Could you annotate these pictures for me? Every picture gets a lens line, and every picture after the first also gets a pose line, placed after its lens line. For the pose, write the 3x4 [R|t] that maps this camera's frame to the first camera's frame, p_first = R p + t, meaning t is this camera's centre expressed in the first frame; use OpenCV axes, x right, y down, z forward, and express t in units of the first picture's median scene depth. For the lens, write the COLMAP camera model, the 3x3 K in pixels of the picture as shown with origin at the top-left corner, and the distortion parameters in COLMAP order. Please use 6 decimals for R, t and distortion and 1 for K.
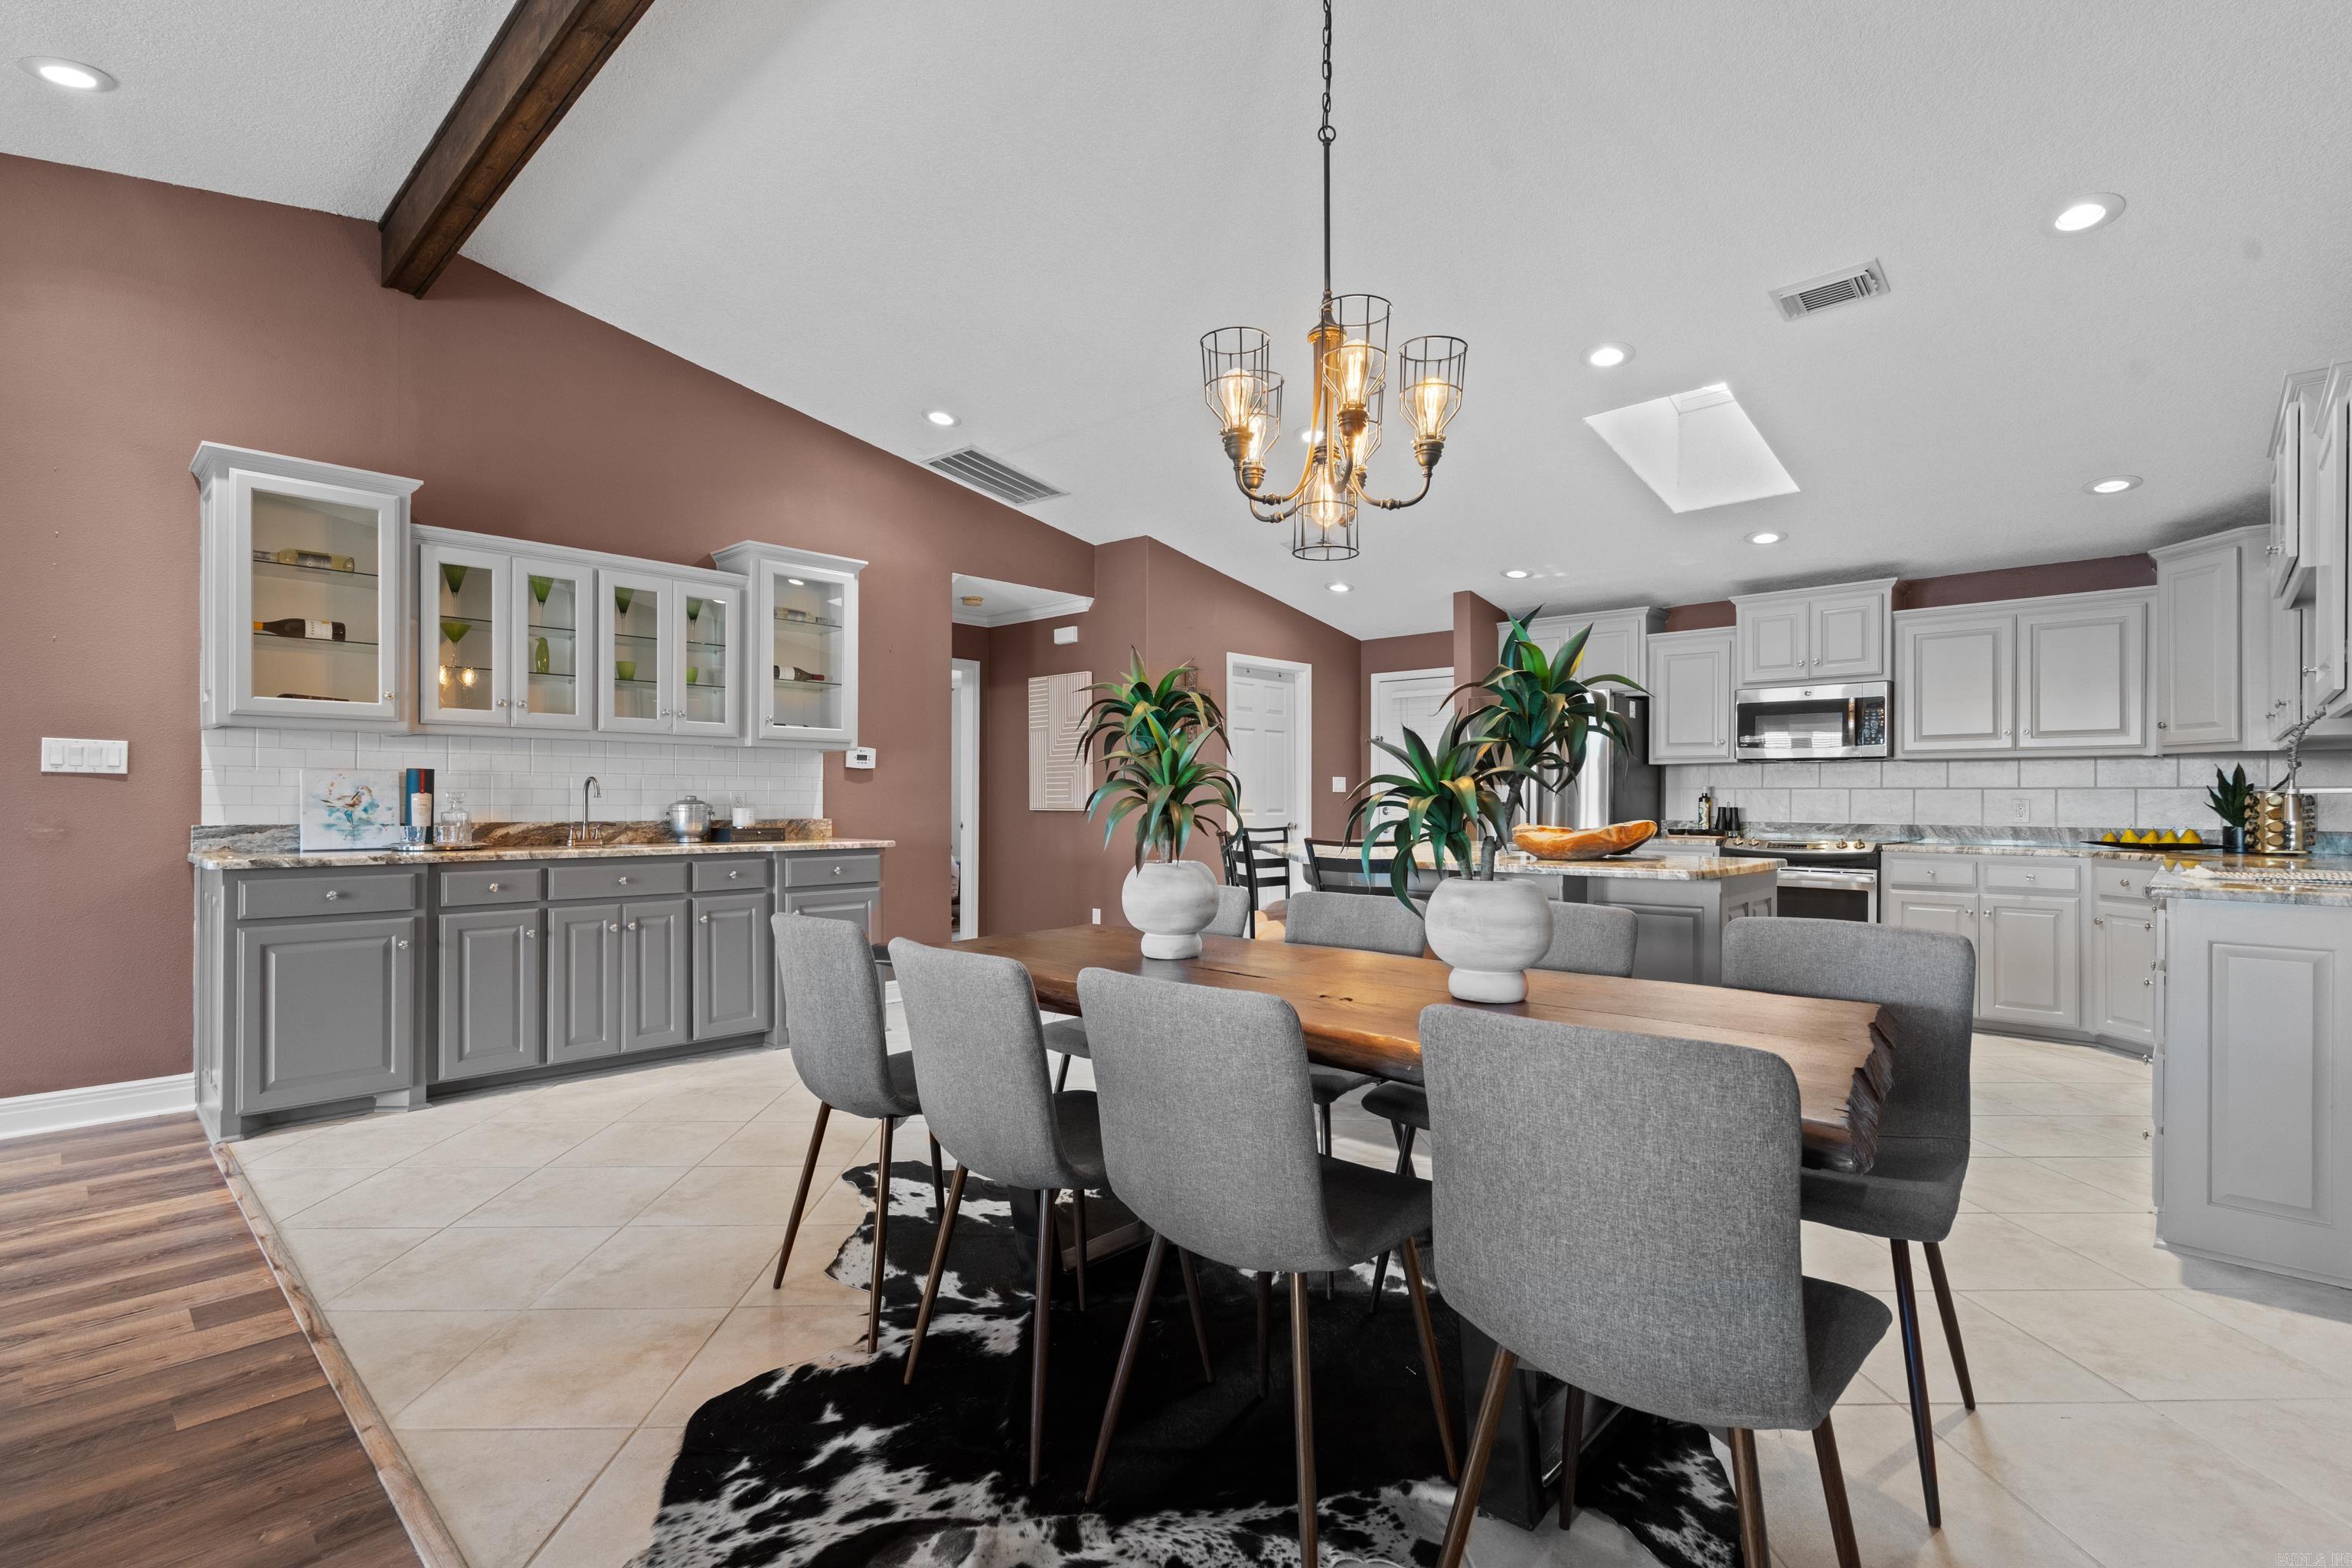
lens RADIAL K [[1084.2, 0, 1162.8], [0, 1084.2, 794.1], [0, 0, 1]] dist [-0.001308, -0.000170]
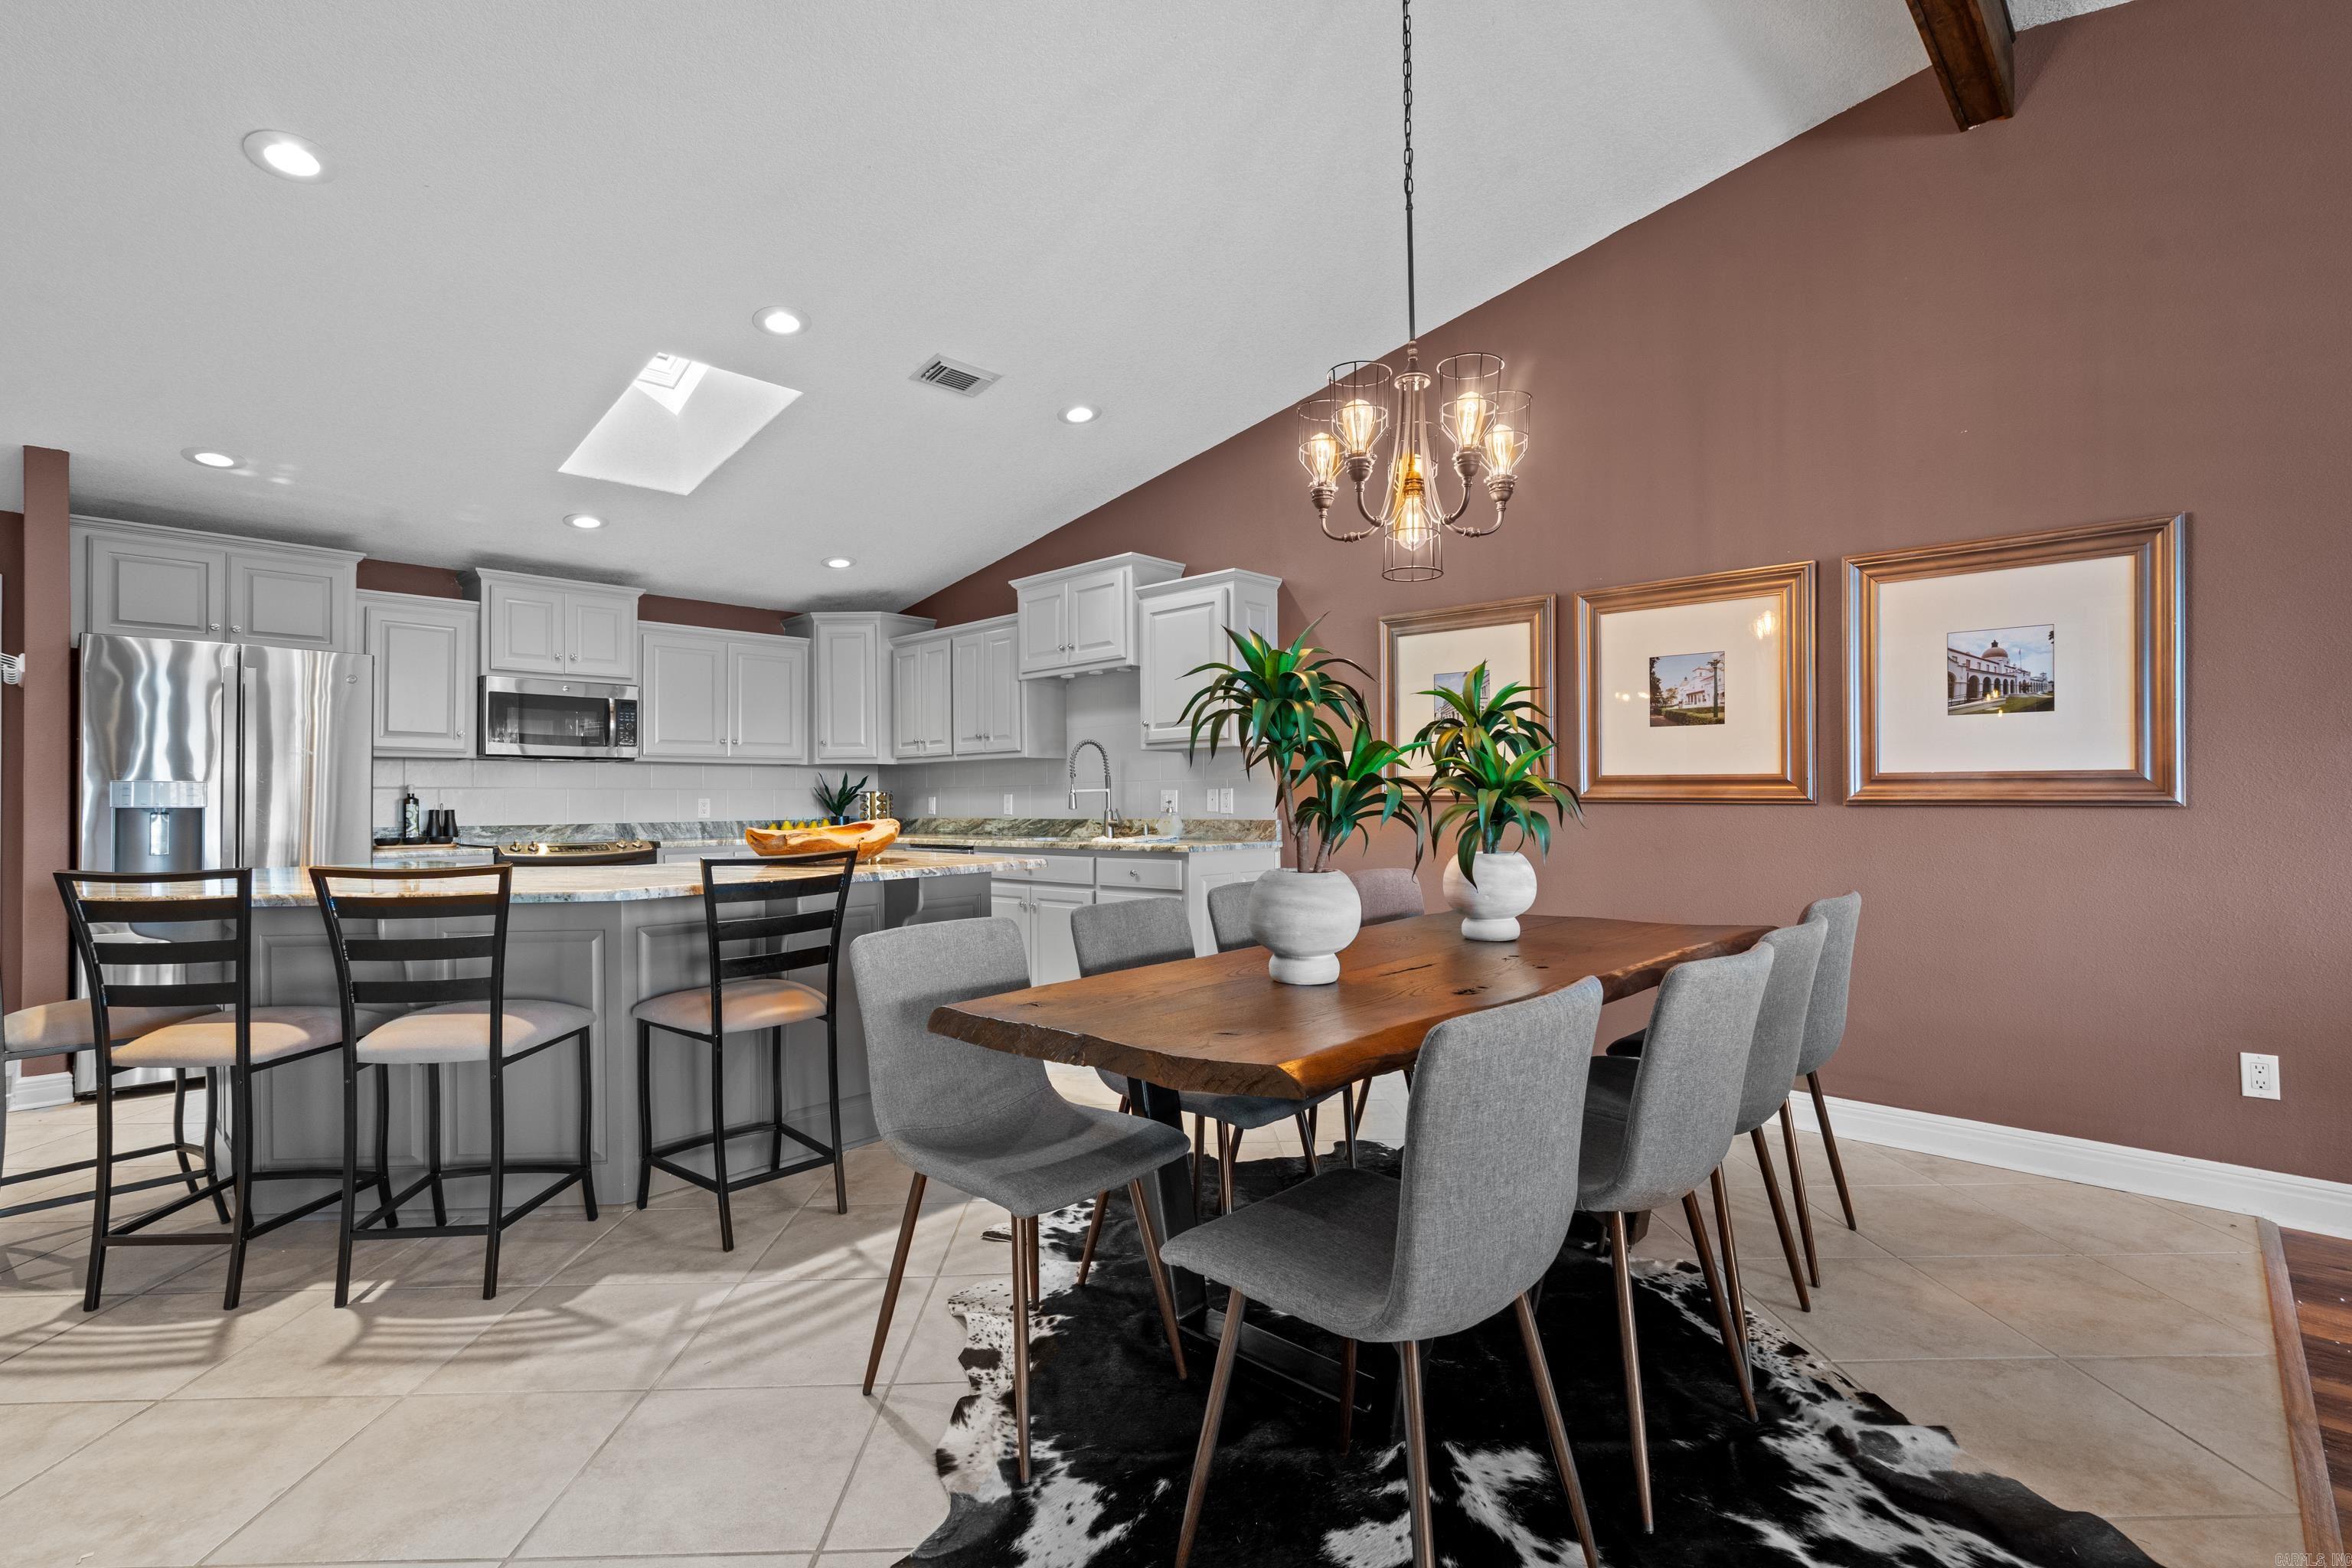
lens RADIAL K [[1066.8, 0, 1169.5], [0, 1066.8, 793.4], [0, 0, 1]] dist [-0.000103, 0.000441]
pose [[-0.003156, 0.001166, 0.999994, -0.419109], [0.001970, 0.999997, -0.001160, 0.001870], [-0.999993, 0.001966, -0.003158, 0.558292]]
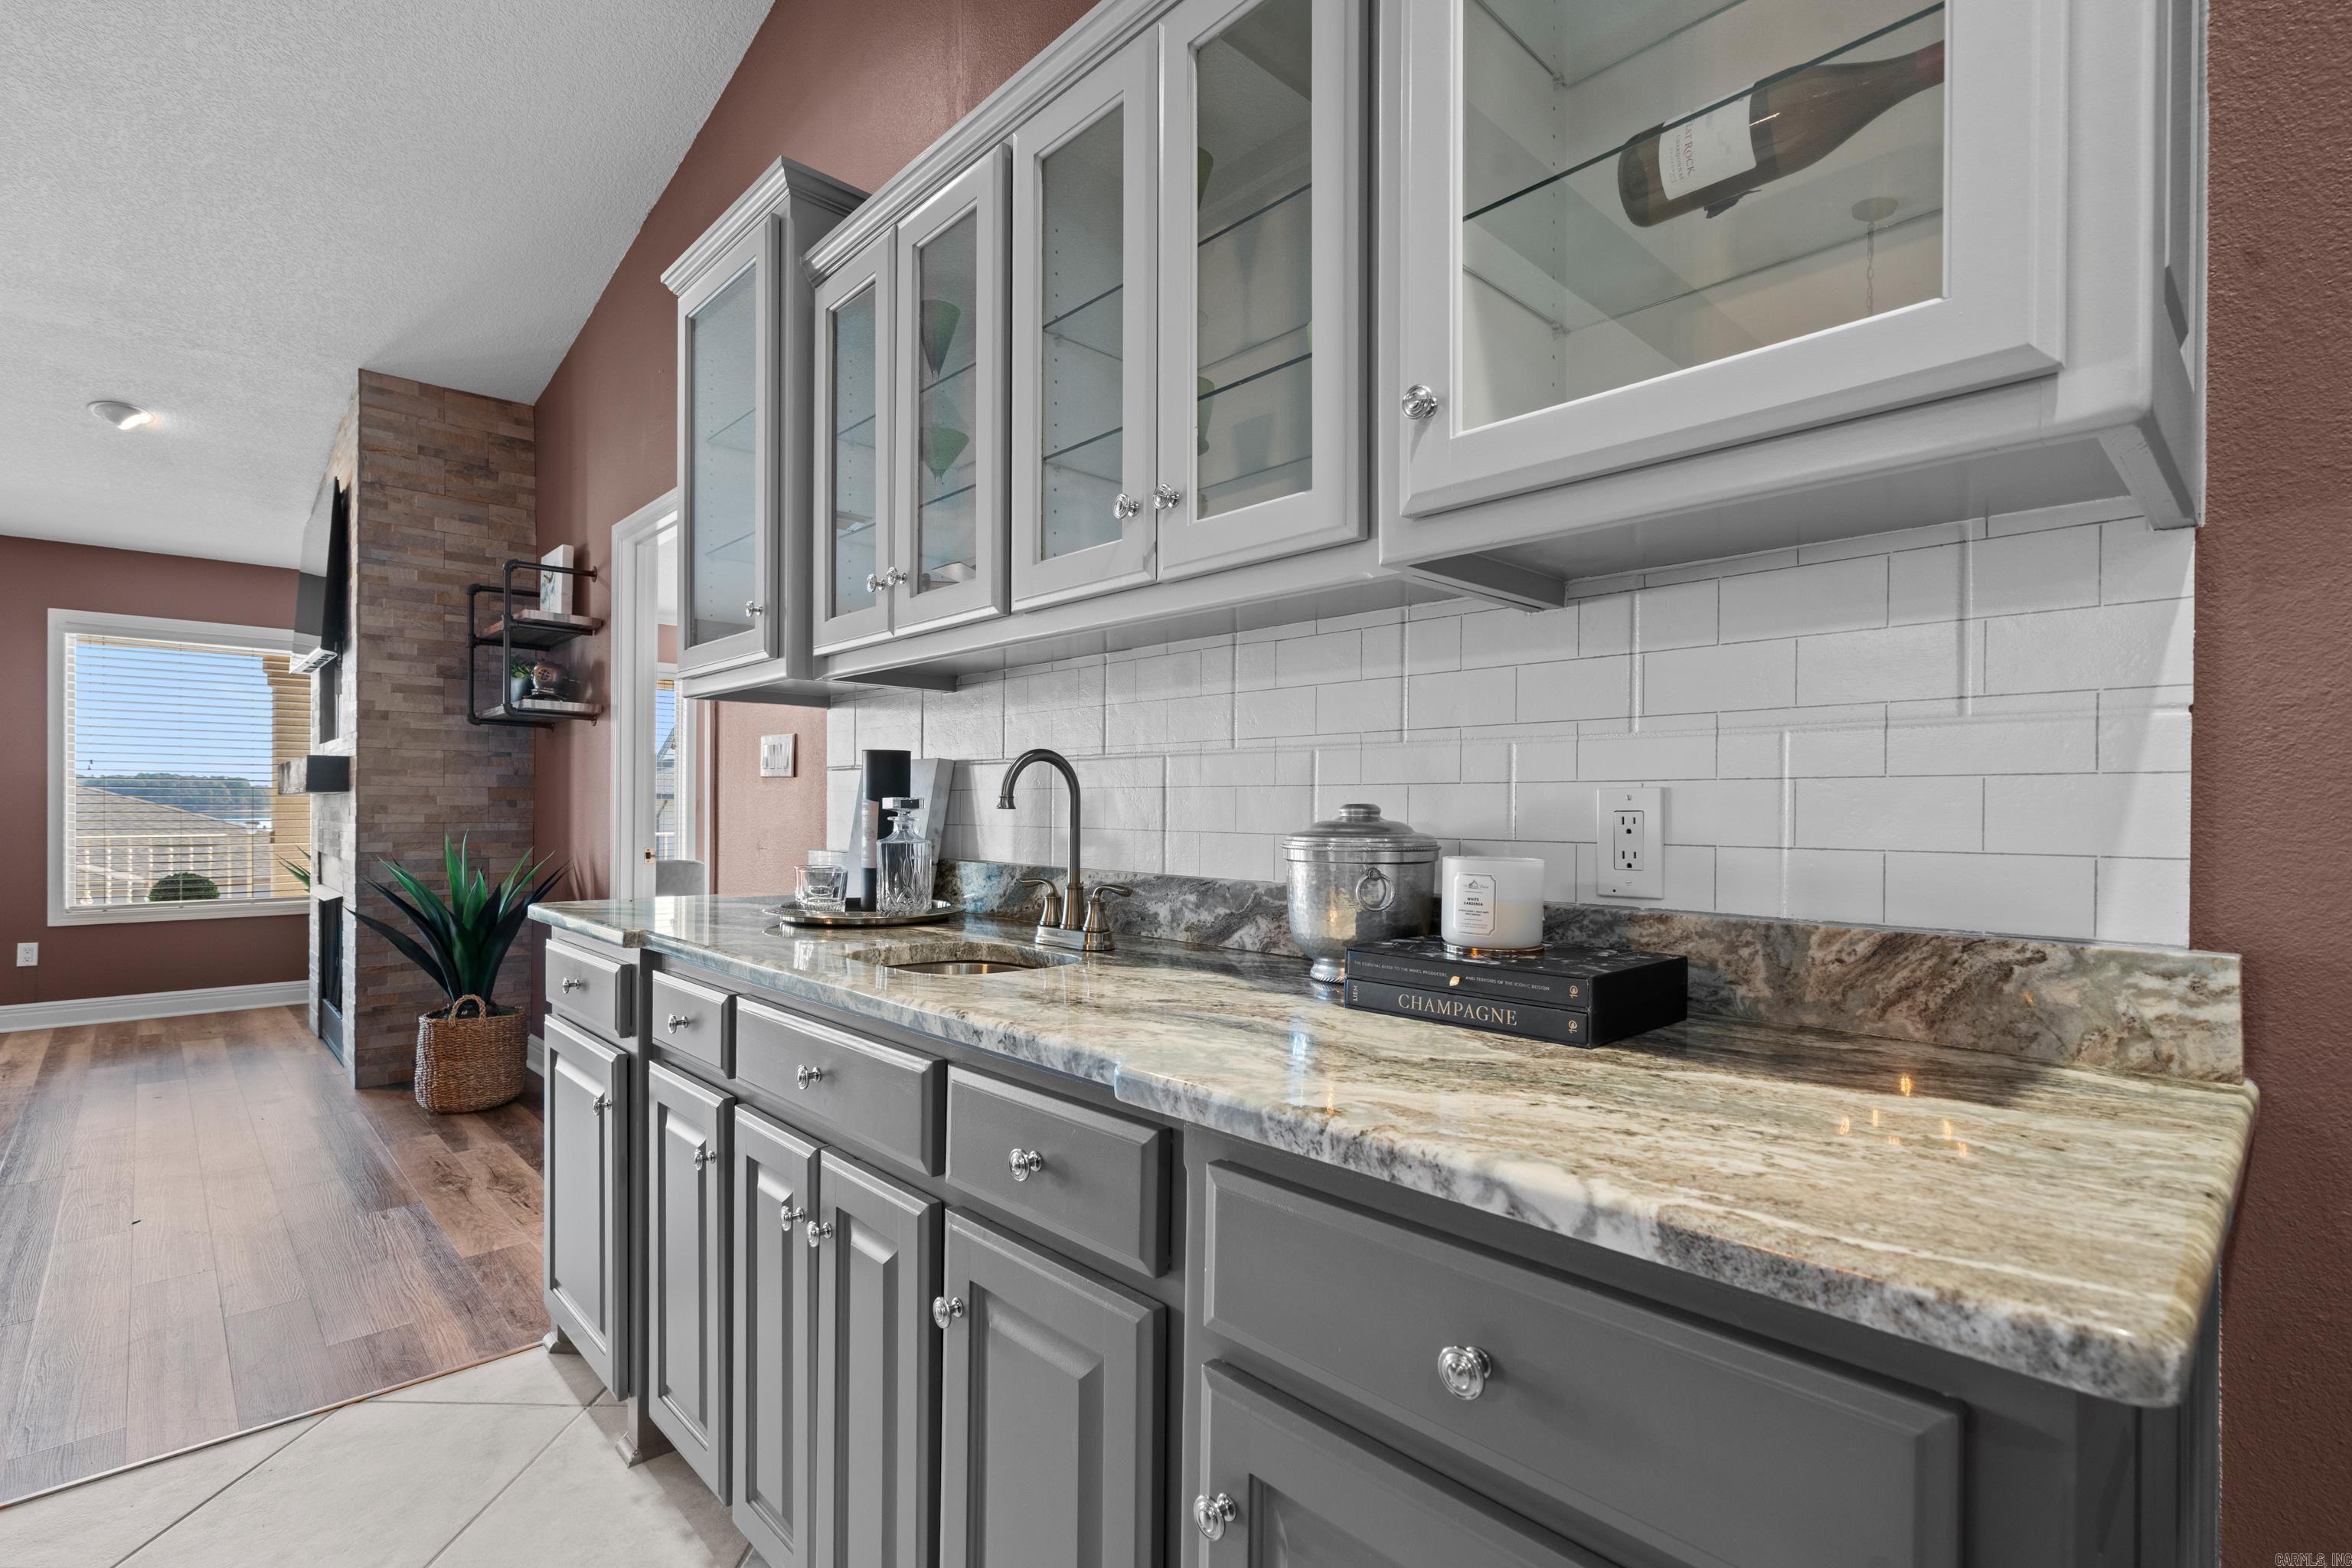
lens RADIAL K [[1078.3, 0, 1161.8], [0, 1078.3, 815.1], [0, 0, 1]] dist [-0.002428, -0.000198]
pose [[-0.058201, 0.003729, -0.998298, -0.172920], [0.000180, 0.999993, 0.003724, 0.003717], [0.998305, 0.000037, -0.058202, 0.967919]]
